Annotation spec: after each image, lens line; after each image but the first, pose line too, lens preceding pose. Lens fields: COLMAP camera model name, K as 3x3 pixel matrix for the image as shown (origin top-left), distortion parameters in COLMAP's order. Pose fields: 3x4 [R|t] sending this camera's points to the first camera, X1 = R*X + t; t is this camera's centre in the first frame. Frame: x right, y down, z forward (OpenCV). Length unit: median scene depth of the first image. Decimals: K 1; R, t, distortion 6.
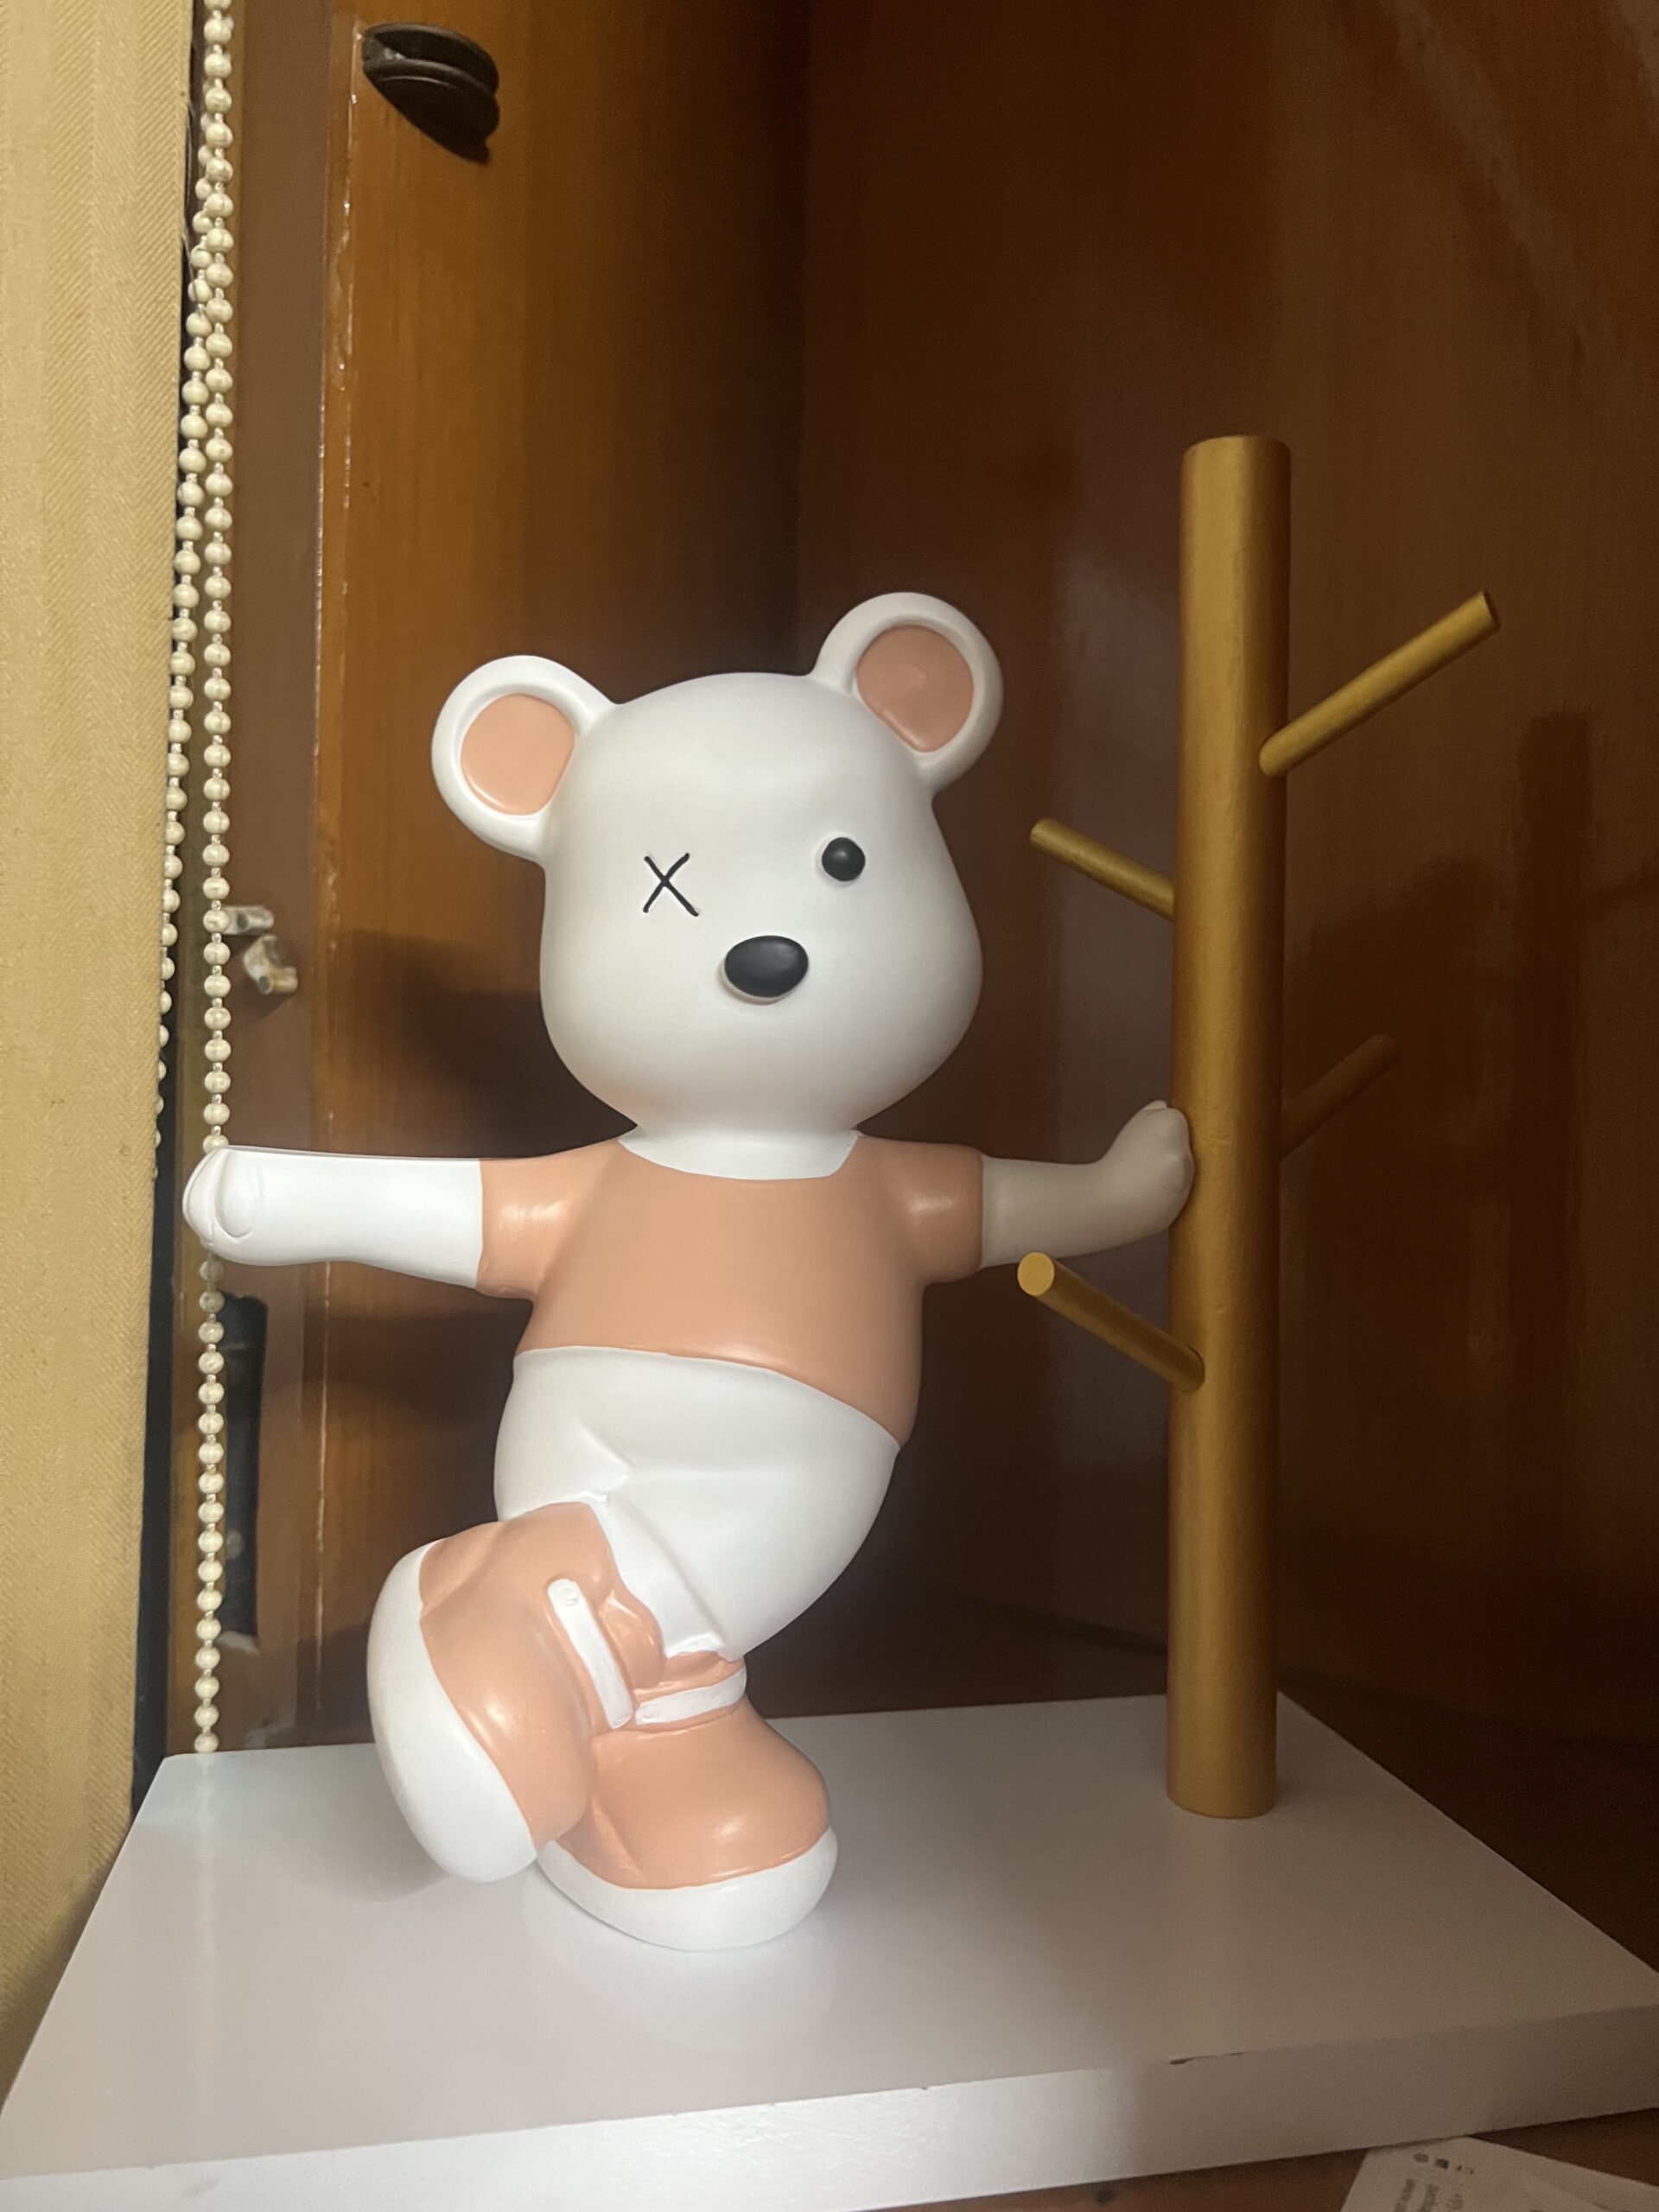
lens RADIAL K [[1697.3, 0, 785.4], [0, 1697.3, 1104.9], [0, 0, 1]] dist [0.031871, -0.055111]
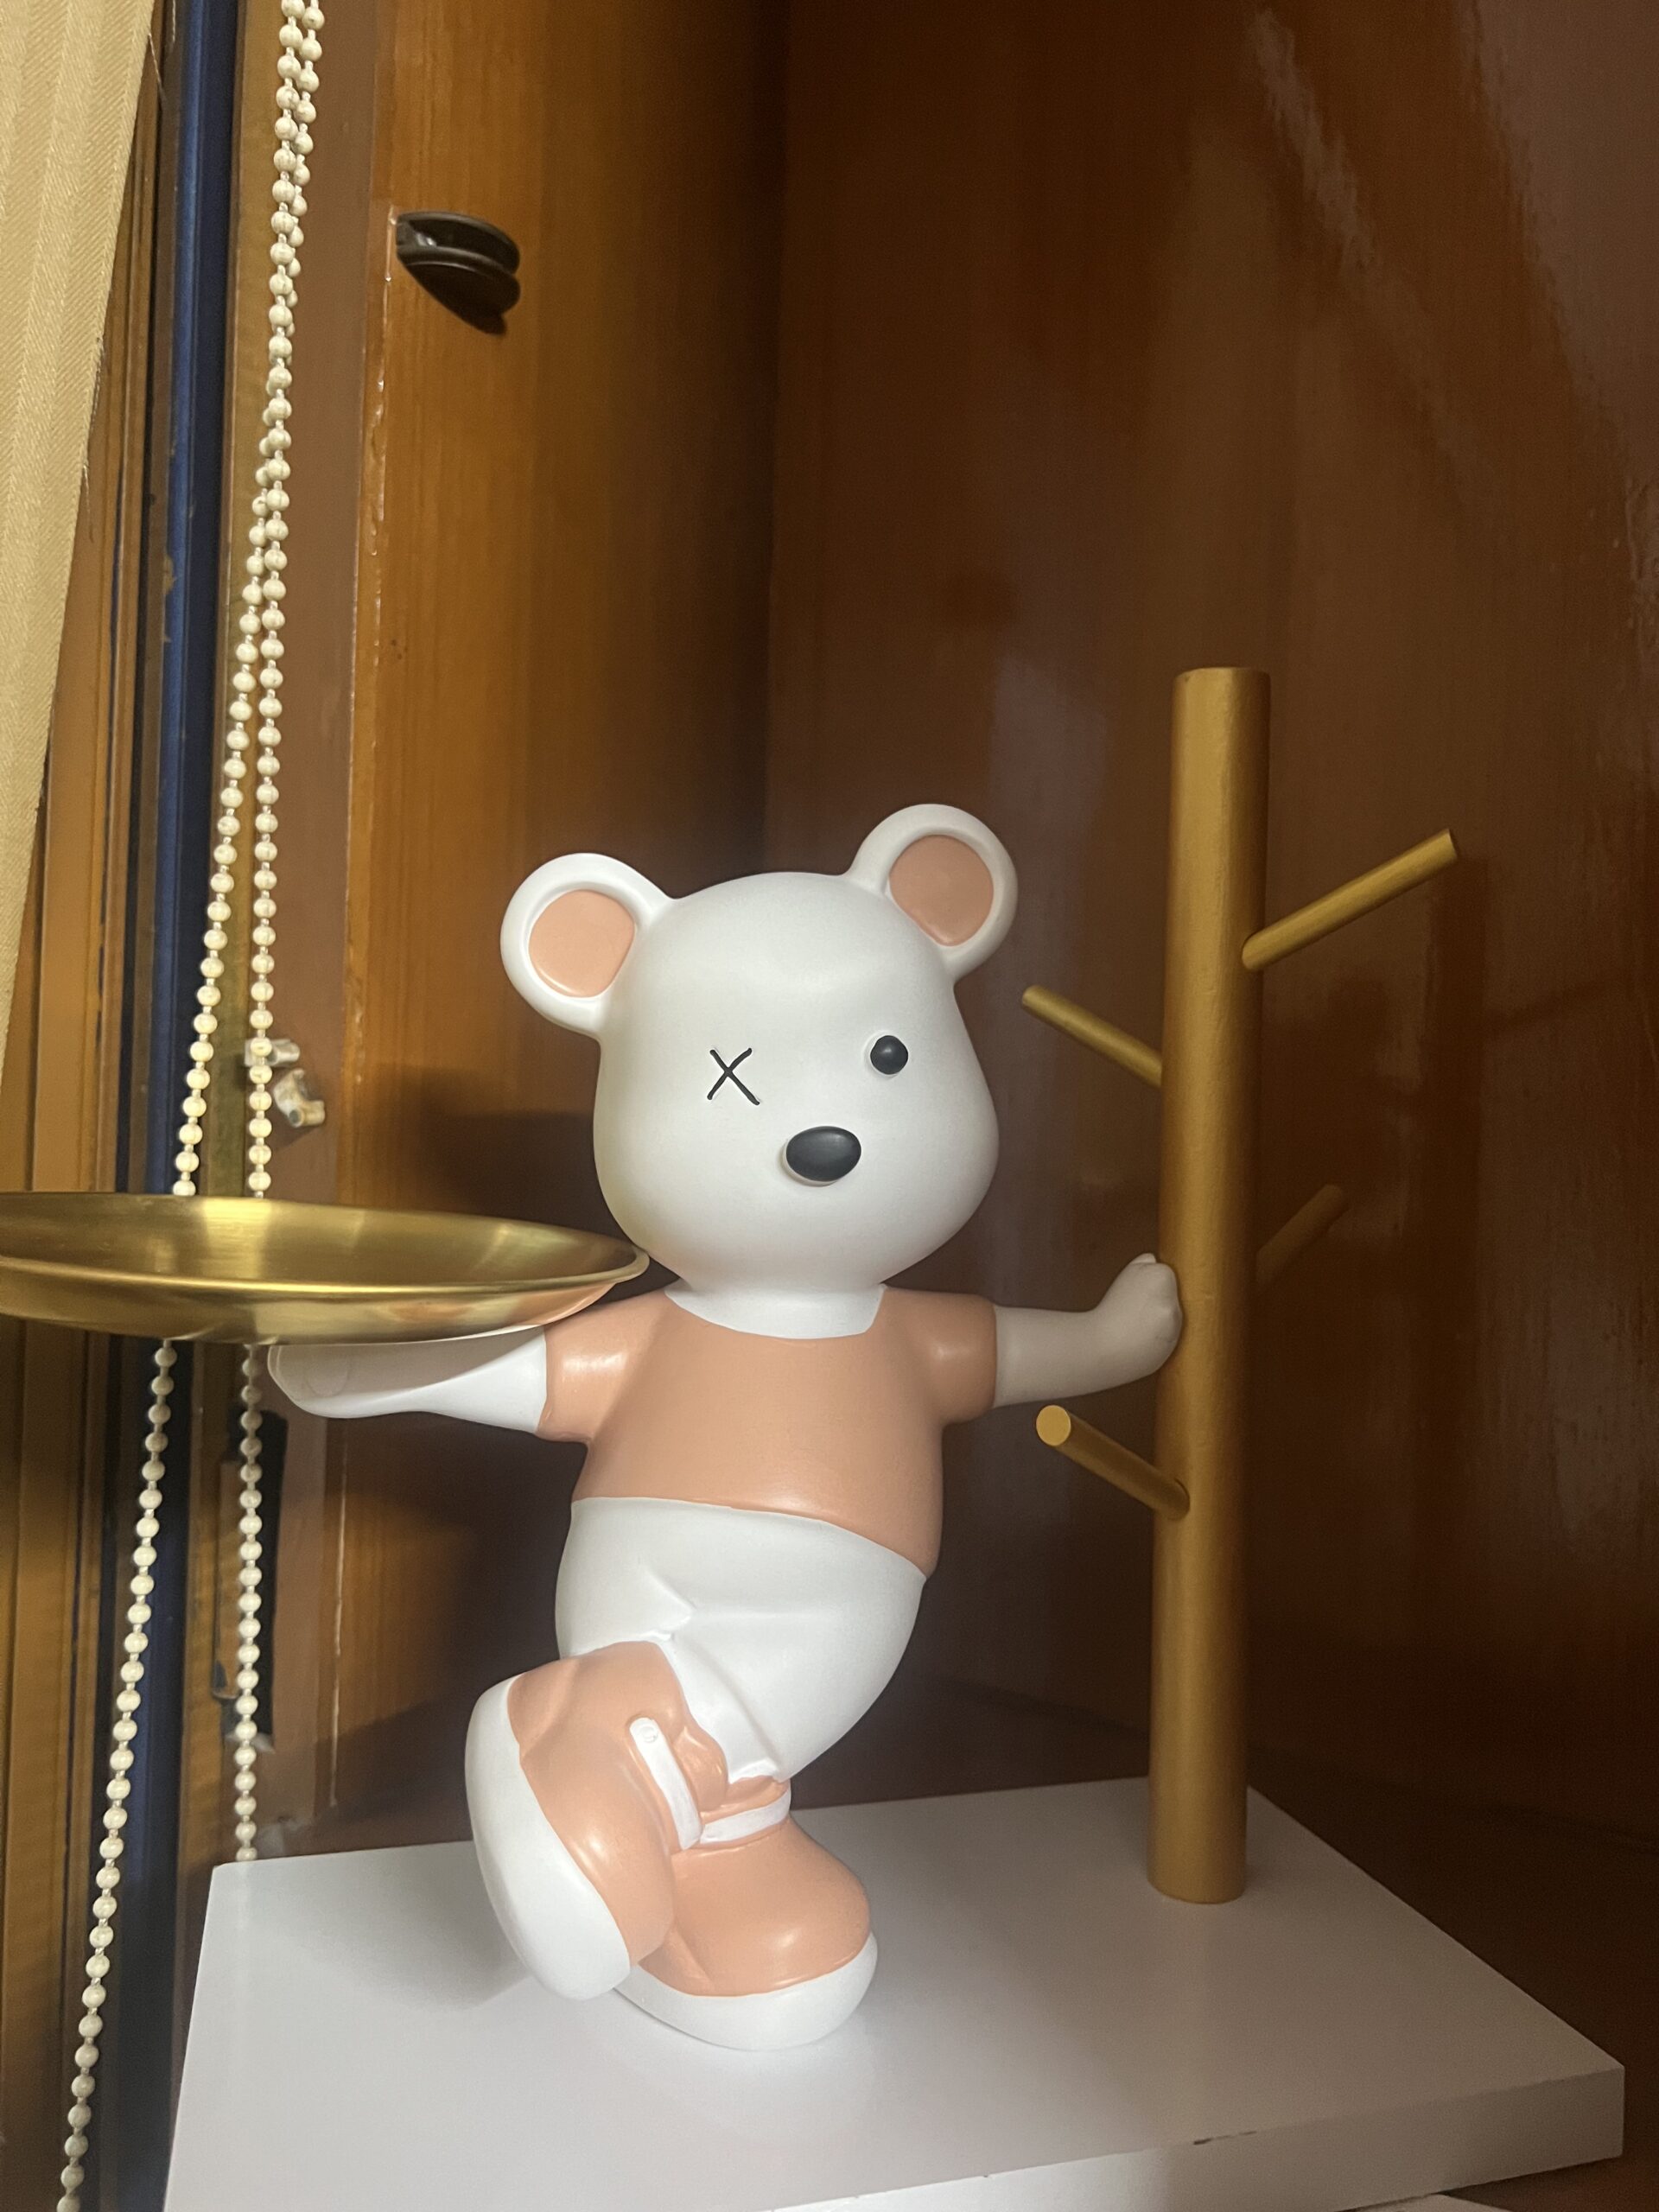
lens RADIAL K [[1697.3, 0, 785.4], [0, 1697.3, 1104.9], [0, 0, 1]] dist [0.031871, -0.055111]
pose [[0.996832, 0.010578, 0.078826, -0.108528], [-0.009953, 0.999916, -0.008311, -0.091608], [-0.078907, 0.007501, 0.996854, -0.091734]]
